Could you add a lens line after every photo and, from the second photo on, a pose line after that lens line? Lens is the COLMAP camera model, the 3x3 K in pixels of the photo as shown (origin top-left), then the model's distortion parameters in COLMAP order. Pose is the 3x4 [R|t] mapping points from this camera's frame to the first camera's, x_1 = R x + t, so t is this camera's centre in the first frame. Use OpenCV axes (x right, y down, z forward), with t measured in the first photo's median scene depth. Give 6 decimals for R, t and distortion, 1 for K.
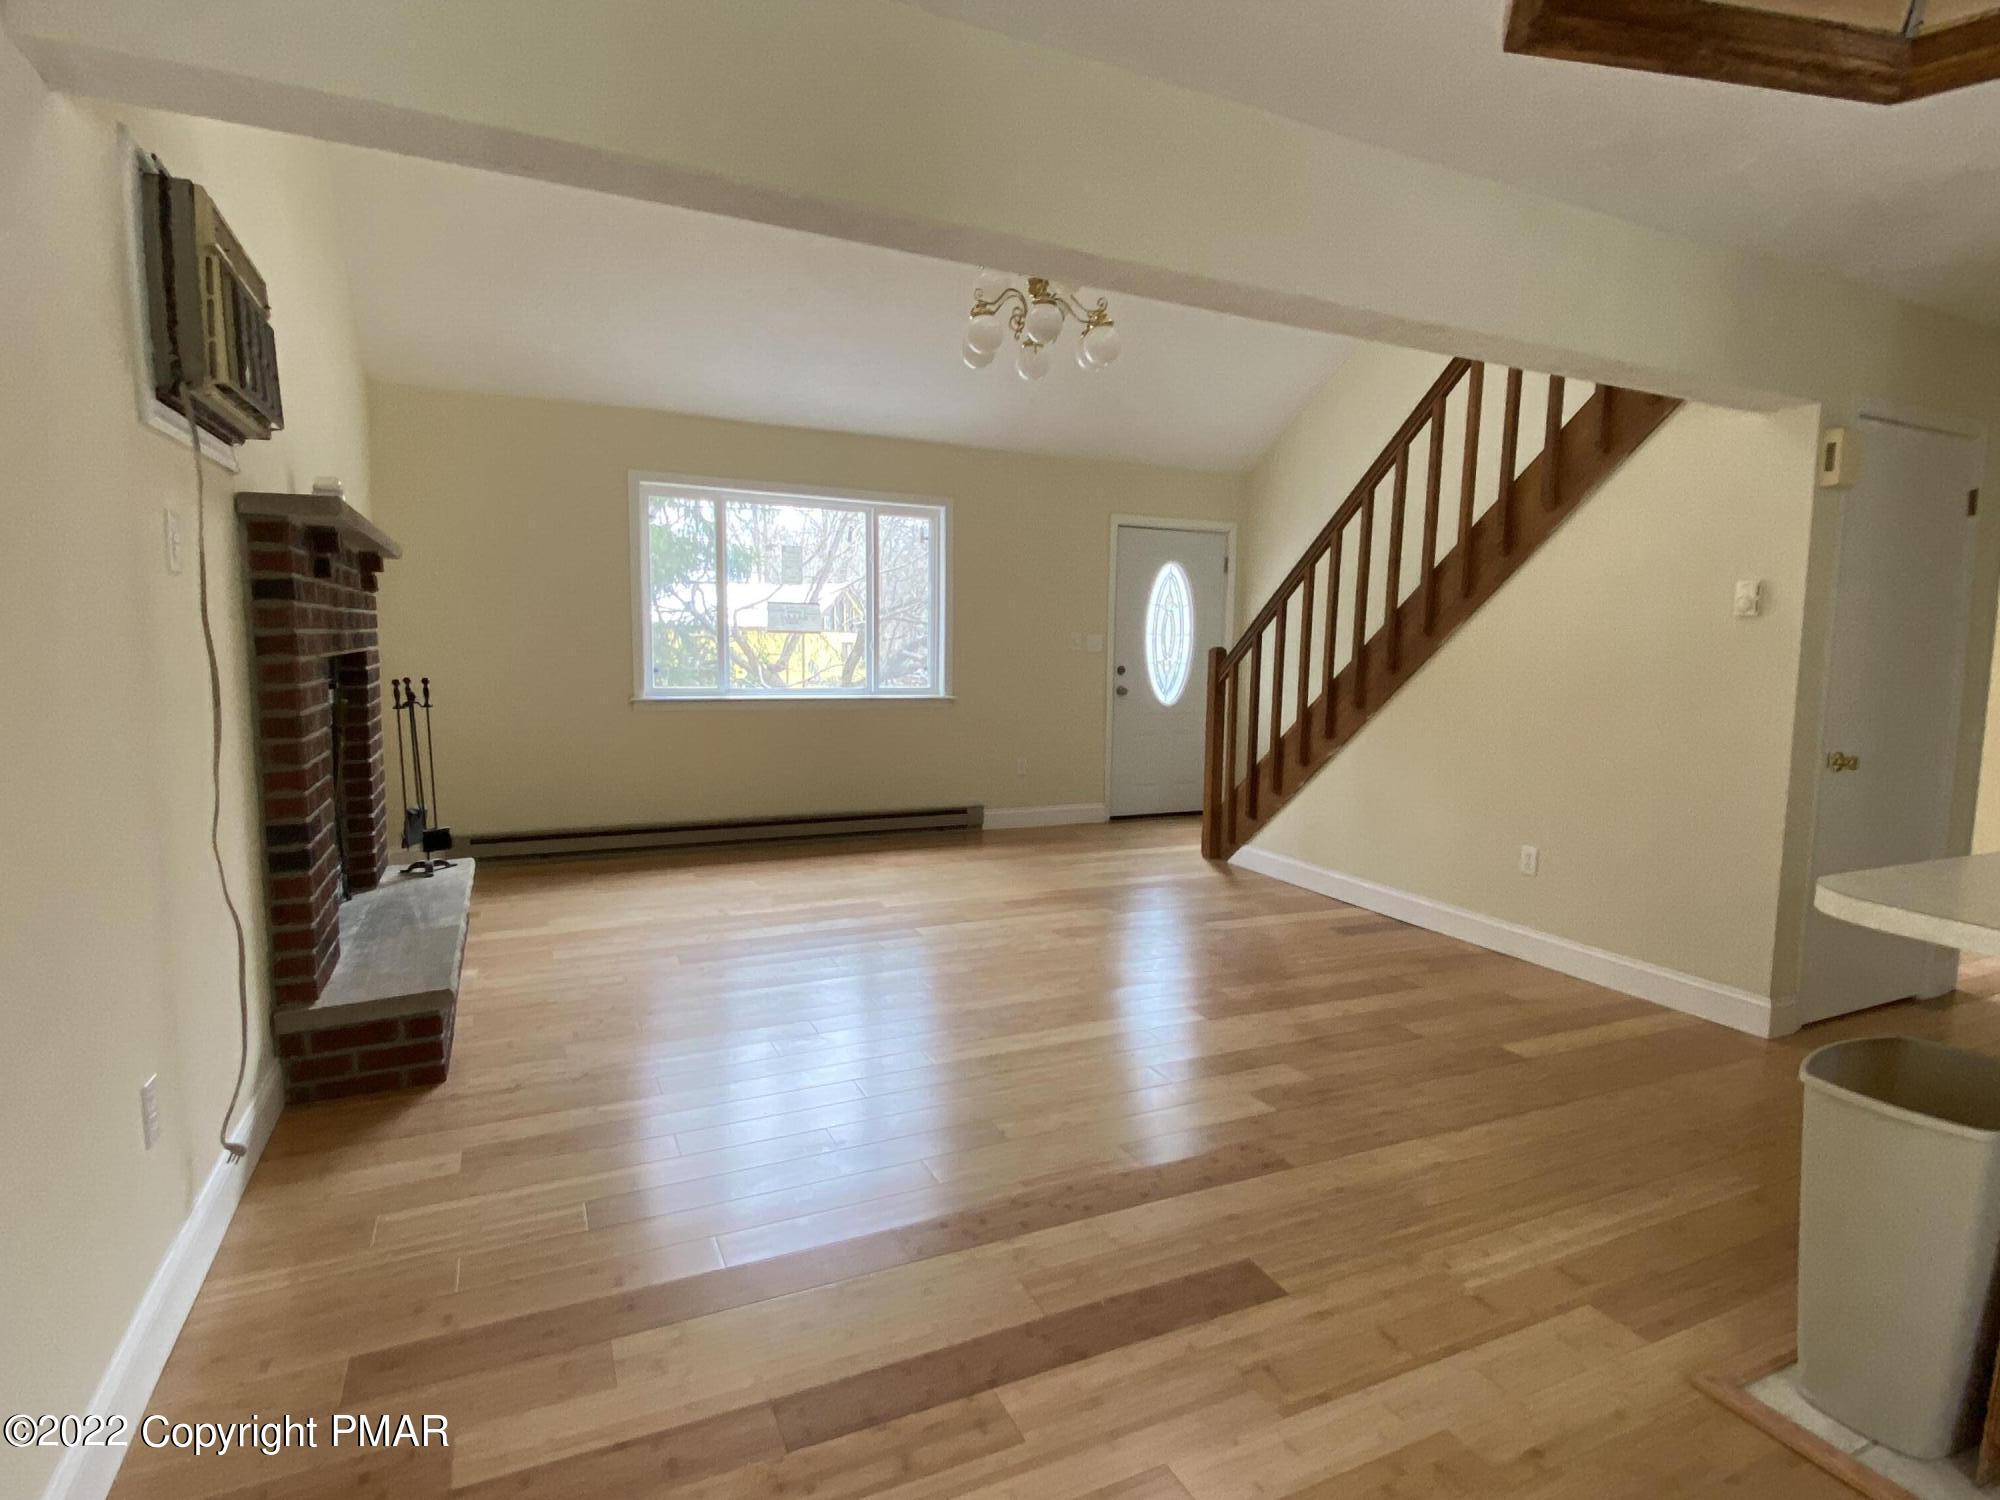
lens RADIAL K [[1046.5, 0, 1008.1], [0, 1046.5, 749.5], [0, 0, 1]] dist [0.016135, -0.020626]
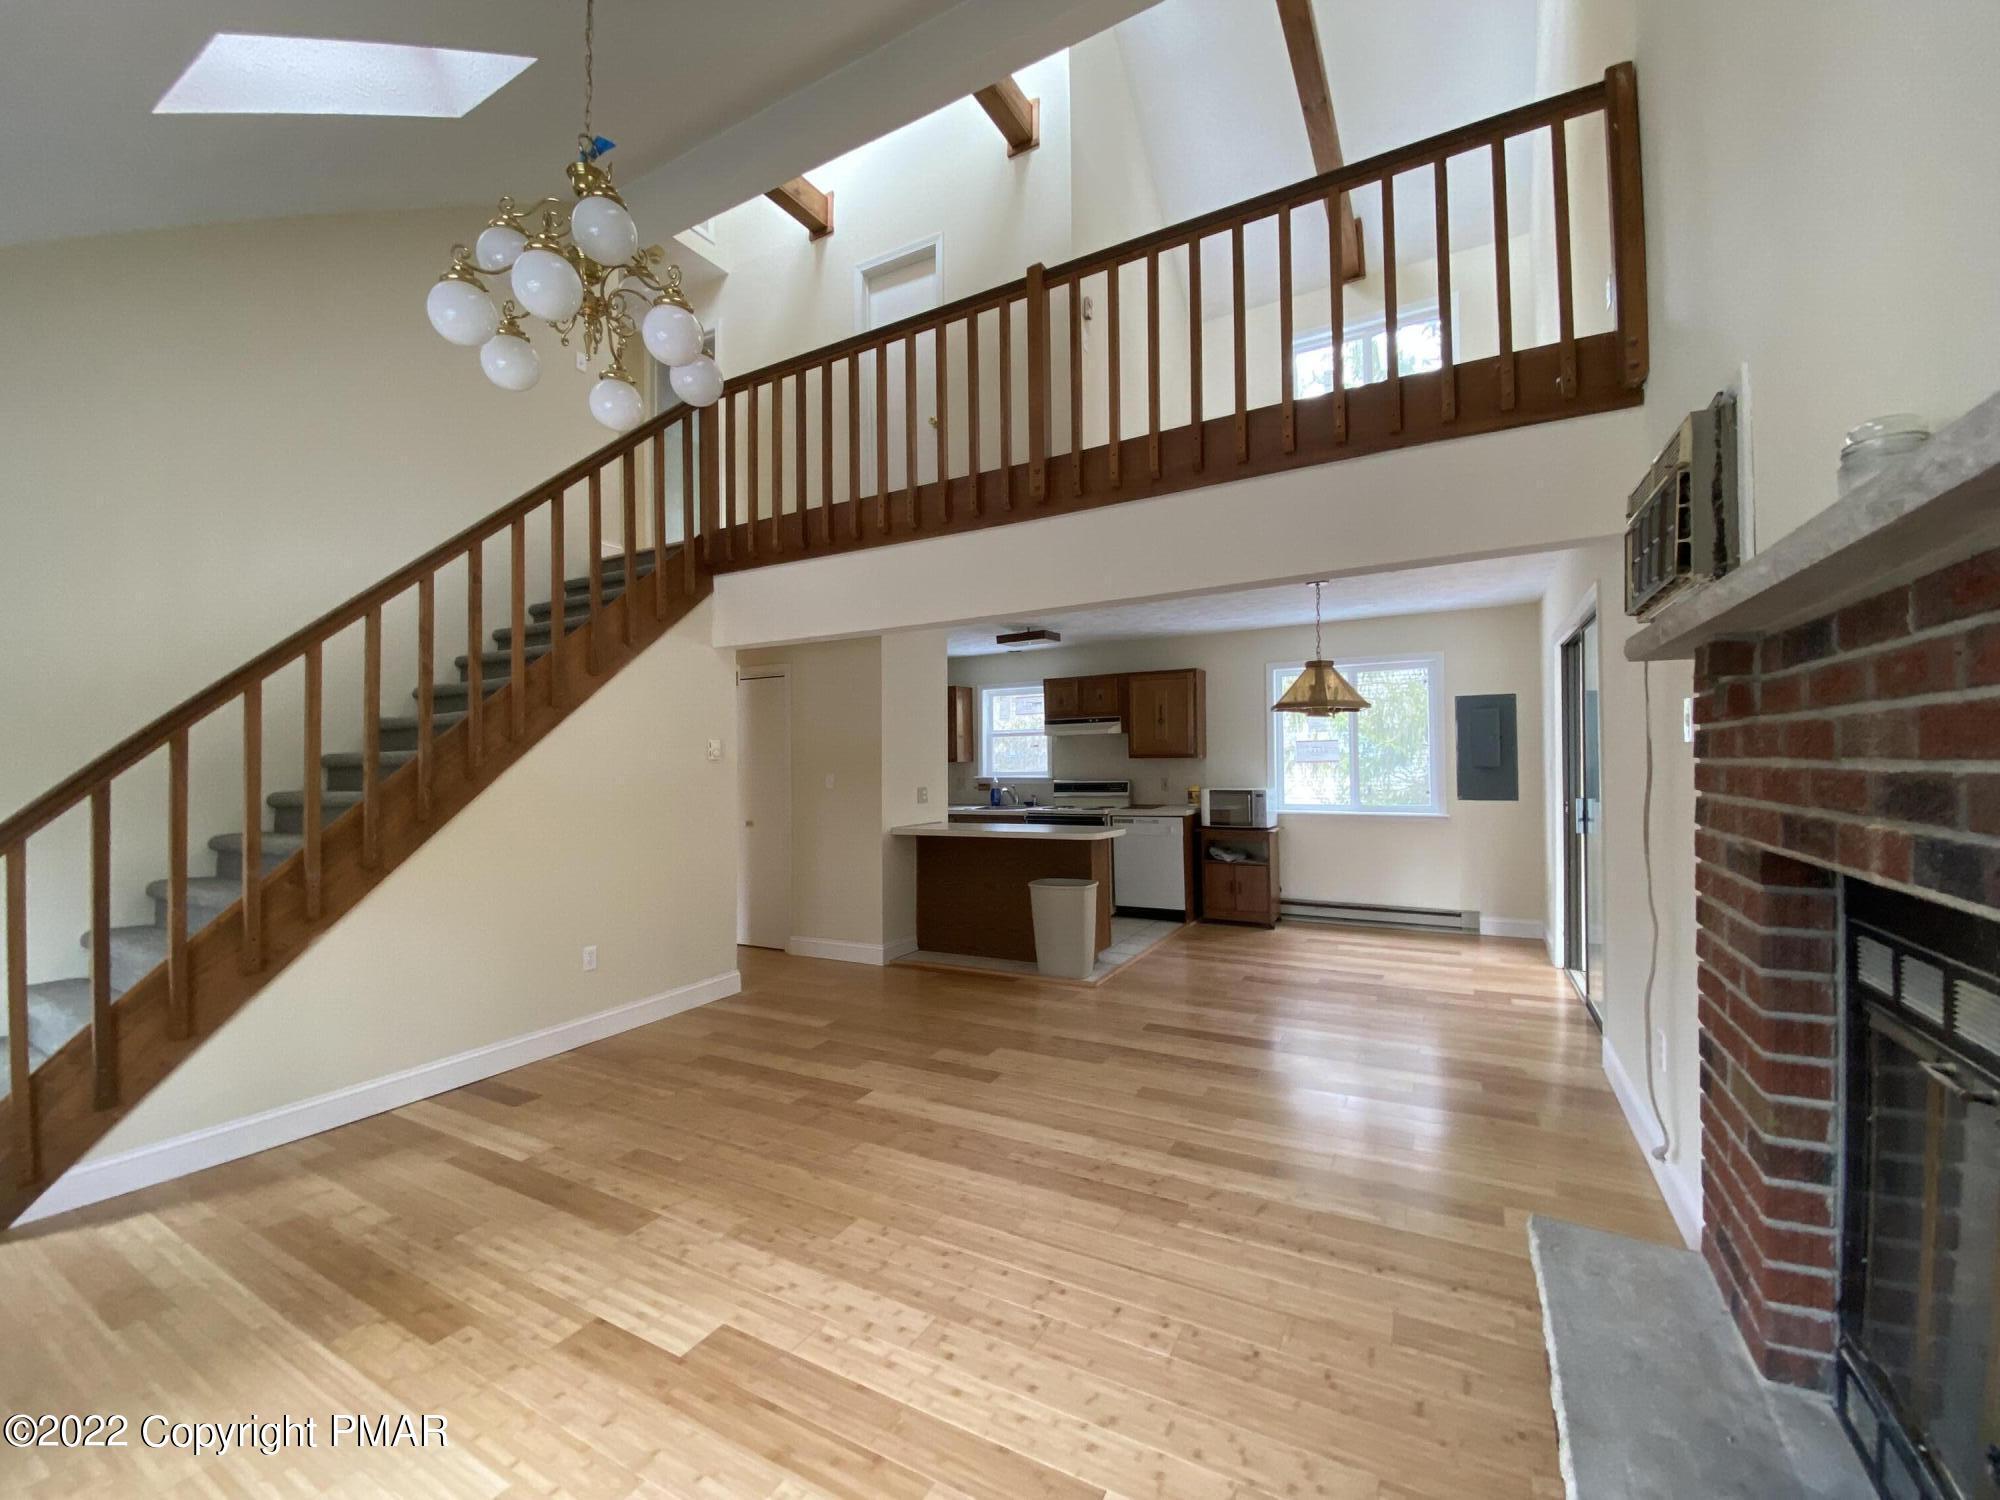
lens RADIAL K [[798.4, 0, 1004.5], [0, 798.4, 747.6], [0, 0, 1]] dist [0.025392, -0.020064]
pose [[-0.585868, 0.005098, 0.810391, -0.702587], [0.088898, 0.994350, 0.058014, -0.192206], [-0.805516, 0.106031, -0.583011, 1.476525]]
